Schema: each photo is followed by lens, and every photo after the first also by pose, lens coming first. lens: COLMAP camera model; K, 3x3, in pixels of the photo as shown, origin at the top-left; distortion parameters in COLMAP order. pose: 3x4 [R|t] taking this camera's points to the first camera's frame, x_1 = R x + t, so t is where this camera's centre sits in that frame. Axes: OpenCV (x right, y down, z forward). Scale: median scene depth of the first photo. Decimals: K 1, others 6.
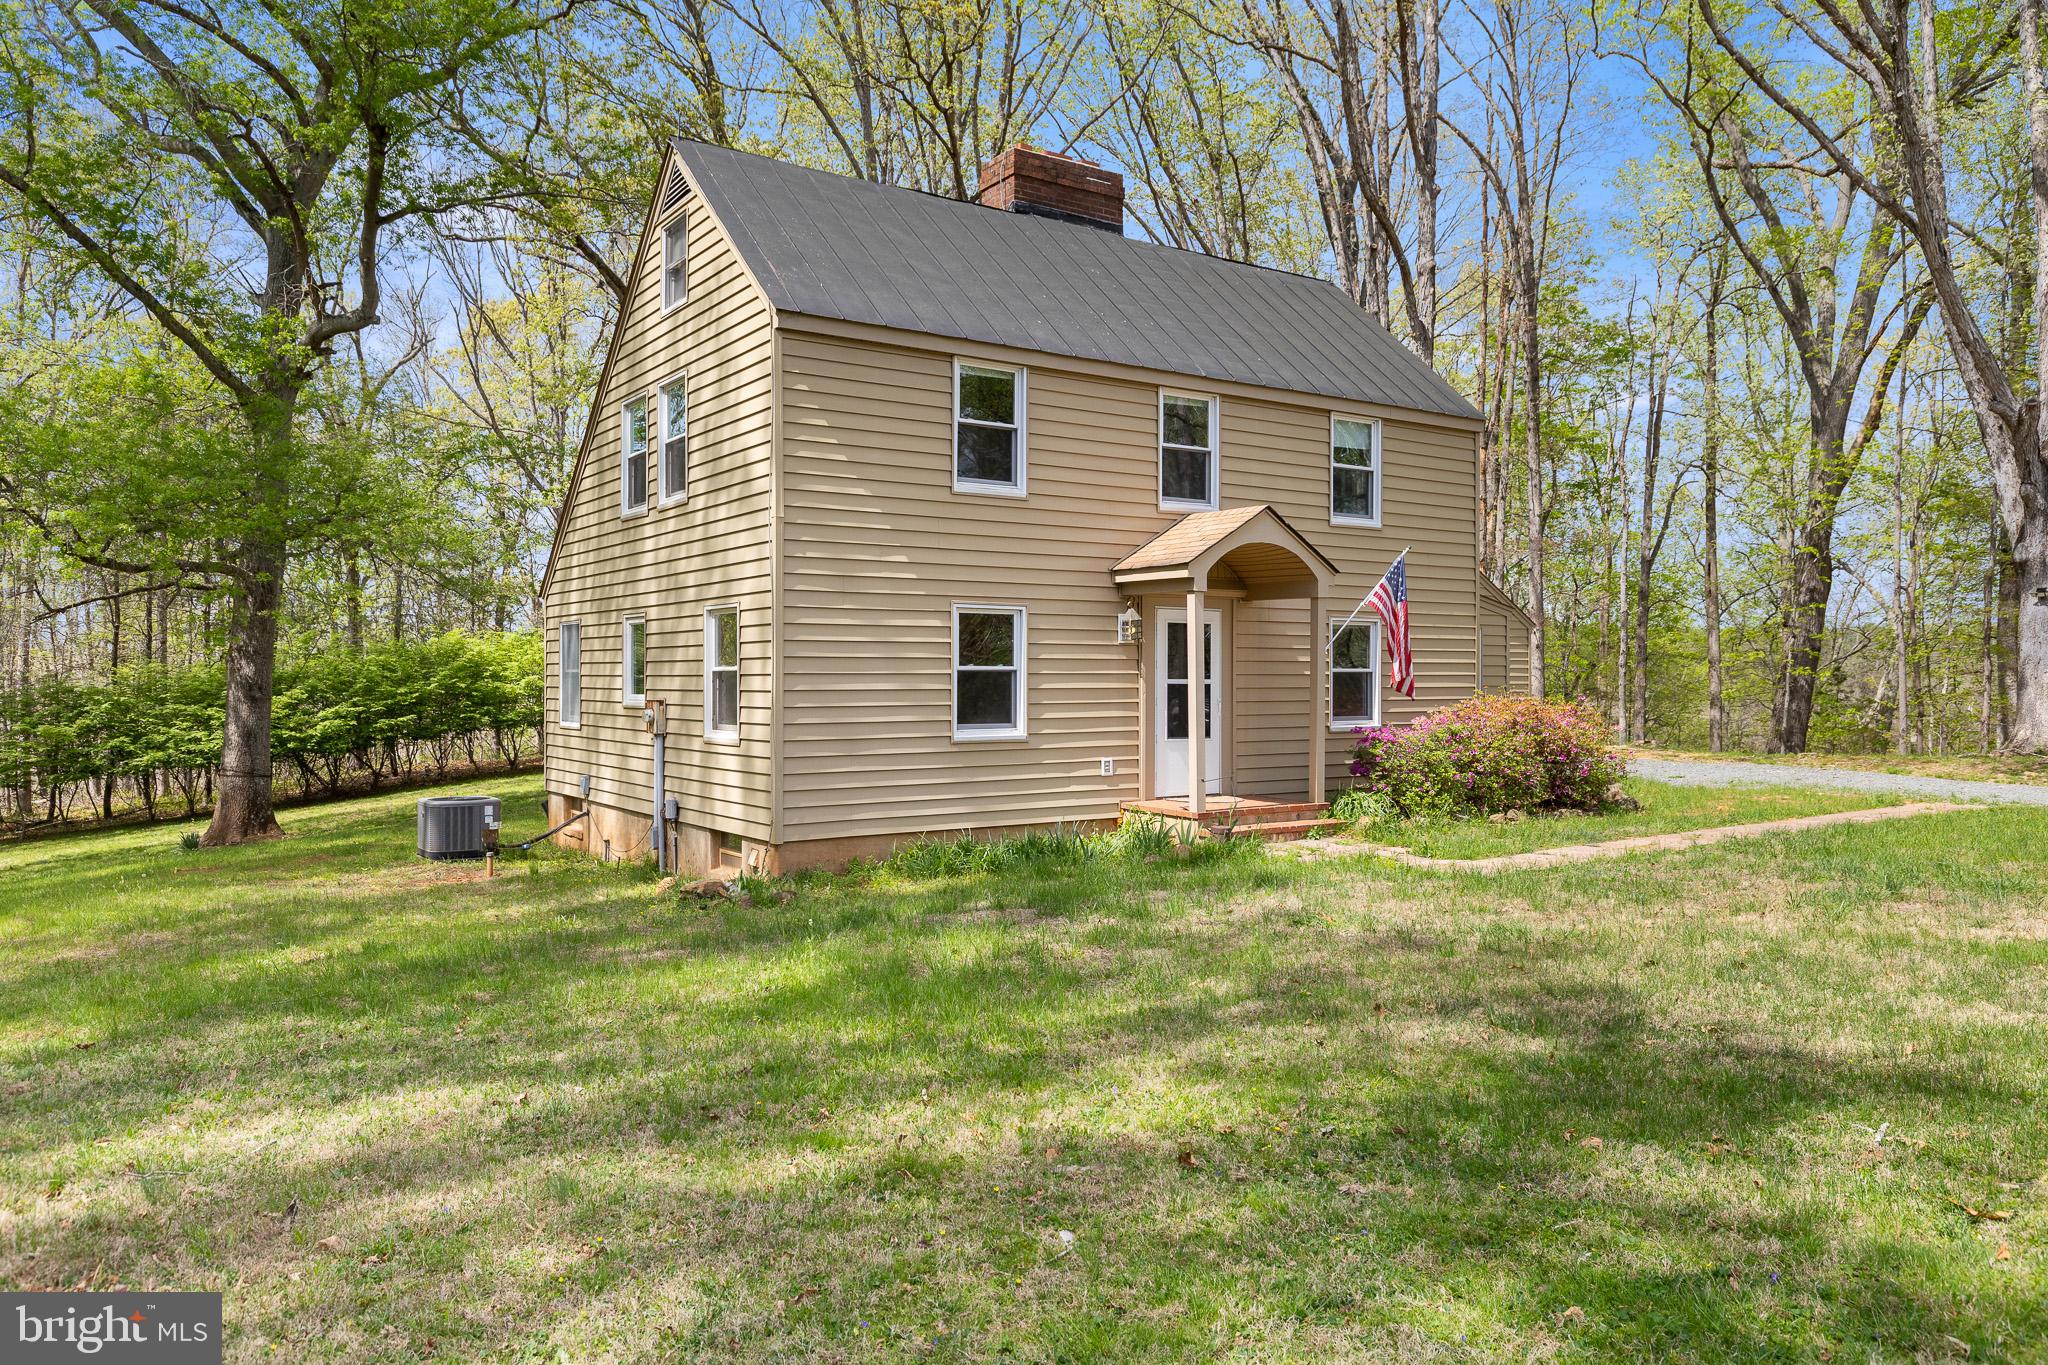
lens RADIAL K [[1413.2, 0, 1023.4], [0, 1413.2, 667.7], [0, 0, 1]] dist [0.022721, 0.001845]
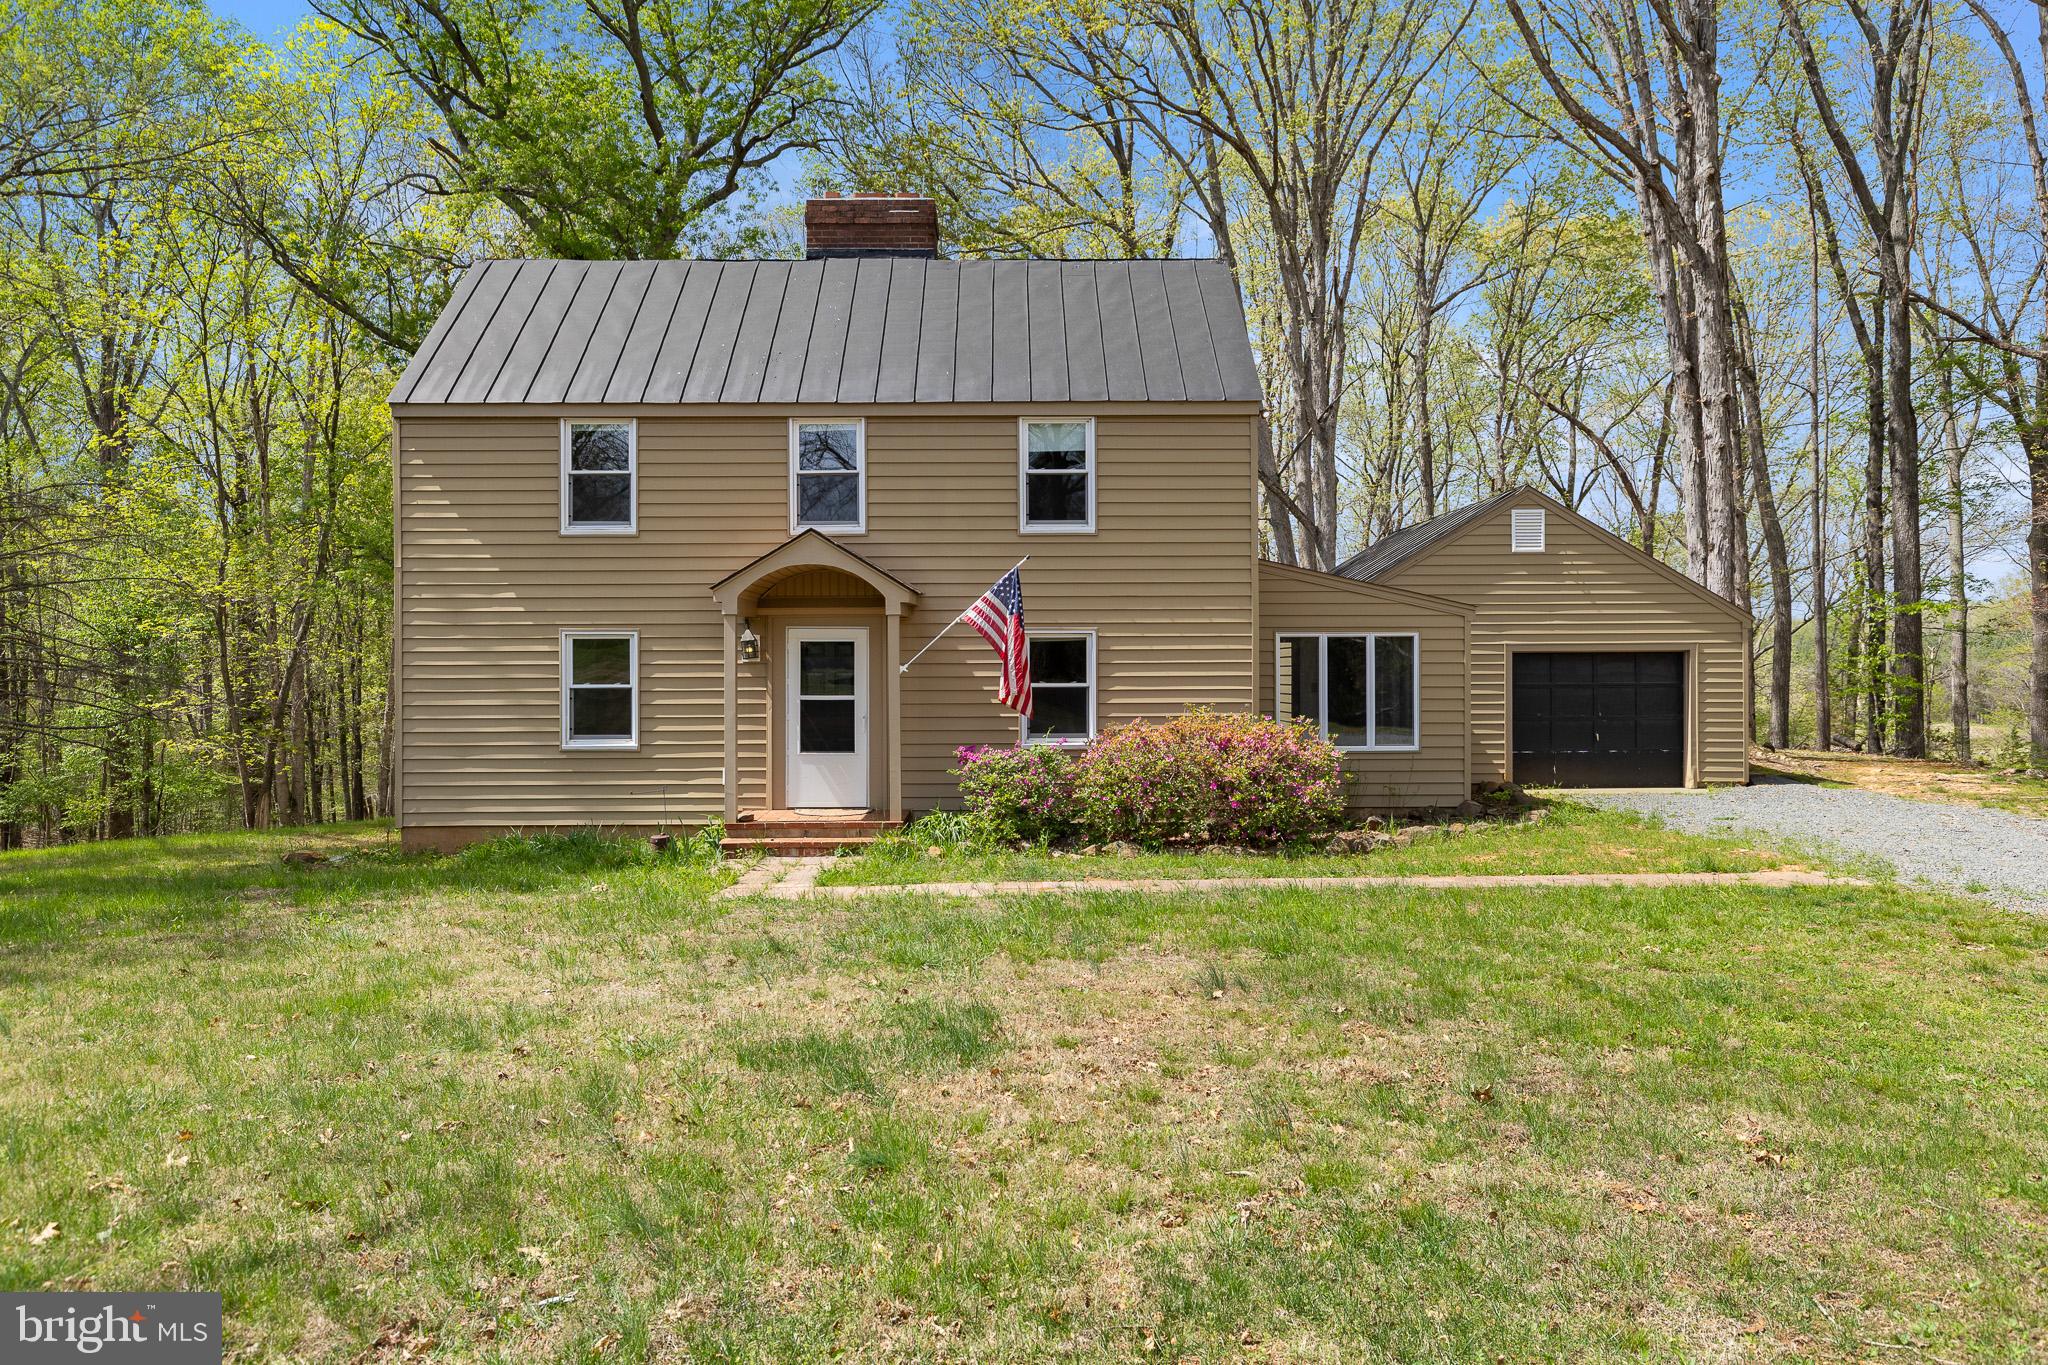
lens RADIAL K [[1413.2, 0, 1020.4], [0, 1413.2, 692.8], [0, 0, 1]] dist [0.022721, 0.001845]
pose [[0.826407, 0.000648, -0.563073, 0.835602], [0.003762, 0.999971, 0.006673, -0.000464], [0.563061, -0.007632, 0.826380, 0.231608]]
